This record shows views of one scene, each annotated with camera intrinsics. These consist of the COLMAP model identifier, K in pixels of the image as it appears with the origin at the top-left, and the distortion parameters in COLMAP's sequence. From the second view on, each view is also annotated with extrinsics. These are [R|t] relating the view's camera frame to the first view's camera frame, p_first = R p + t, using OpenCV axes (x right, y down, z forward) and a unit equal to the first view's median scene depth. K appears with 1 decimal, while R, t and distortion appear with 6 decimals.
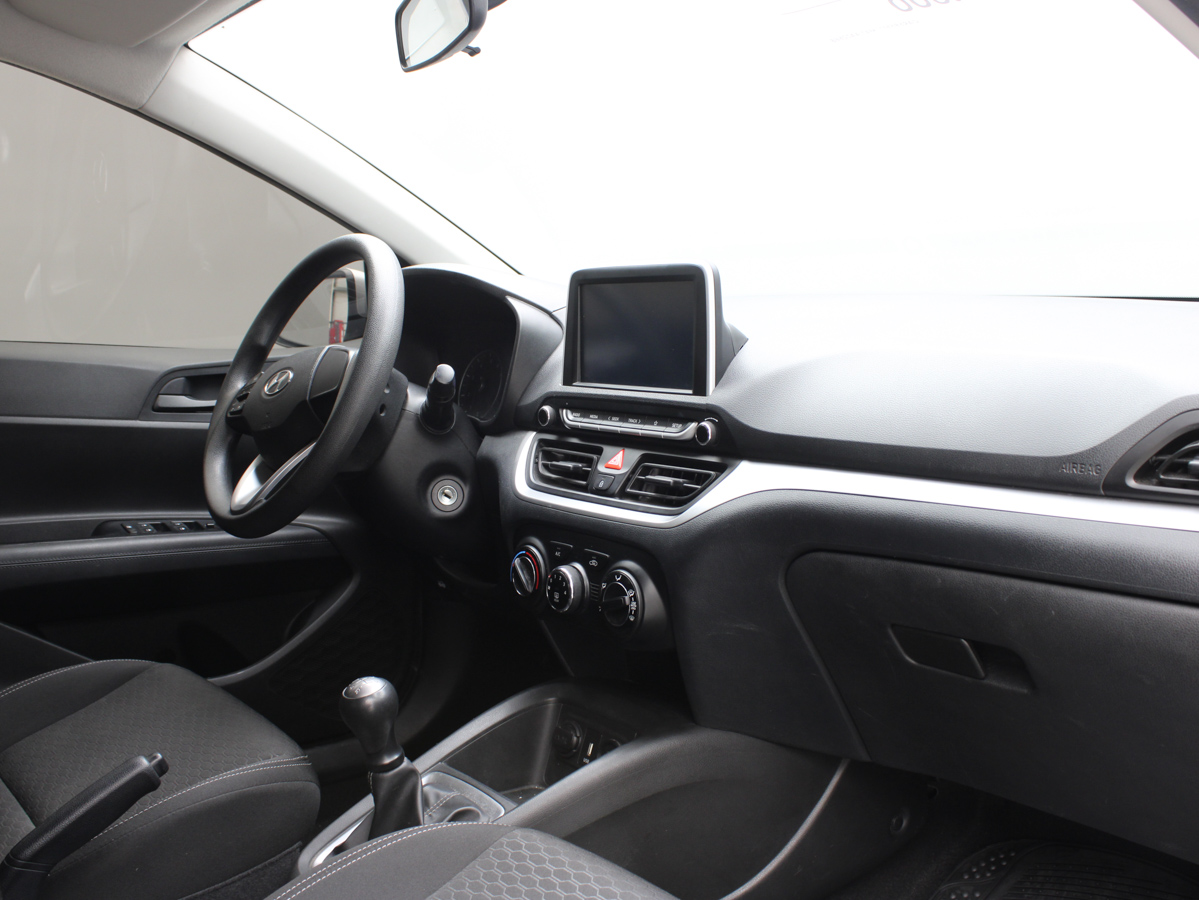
lens RADIAL K [[1218.6, 0, 599.5], [0, 1218.6, 450.0], [0, 0, 1]] dist [-0.142337, 0.140716]
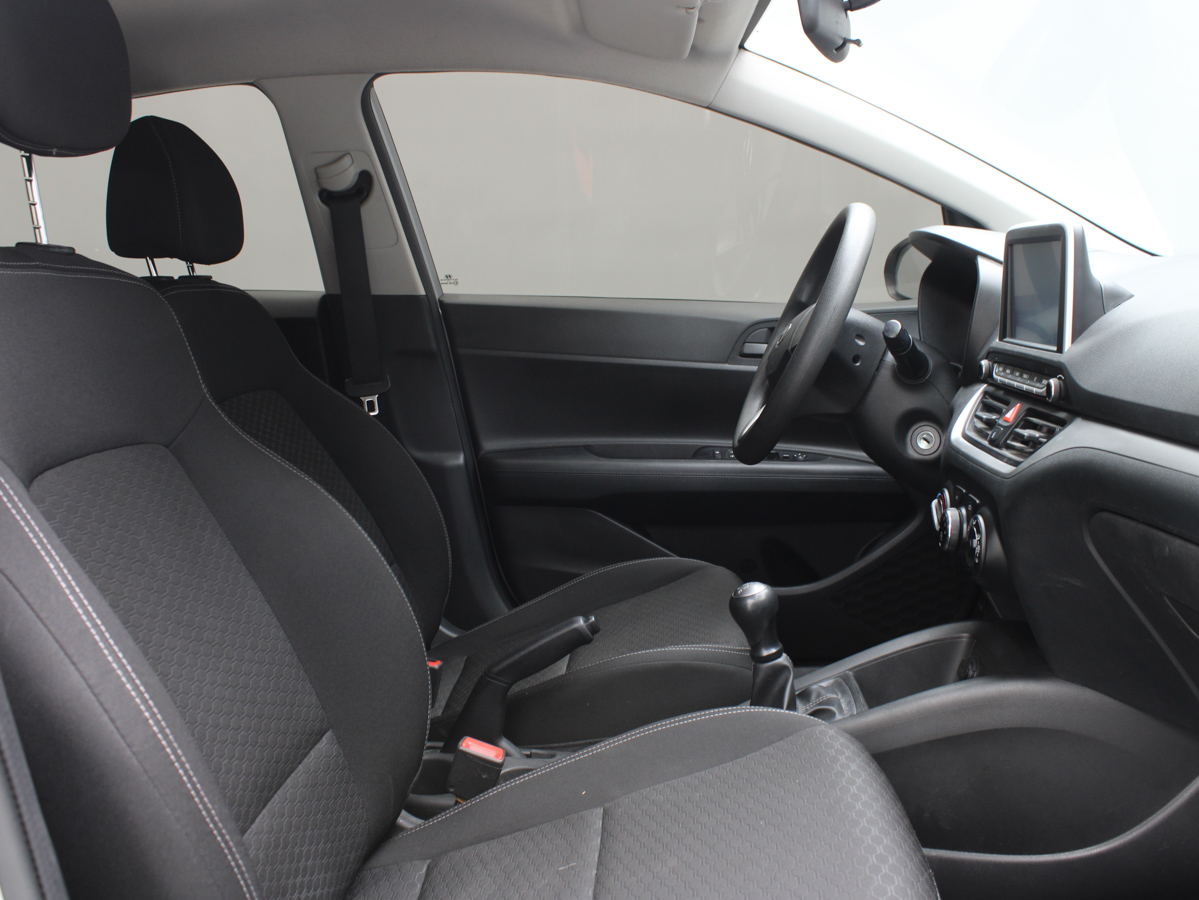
lens RADIAL K [[1218.6, 0, 599.5], [0, 1218.6, 450.0], [0, 0, 1]] dist [-0.142337, 0.140716]
pose [[0.767557, 0.067123, -0.637456, 0.377808], [-0.039032, 0.997551, 0.058042, -0.005810], [0.639791, -0.019669, 0.768297, -0.019011]]
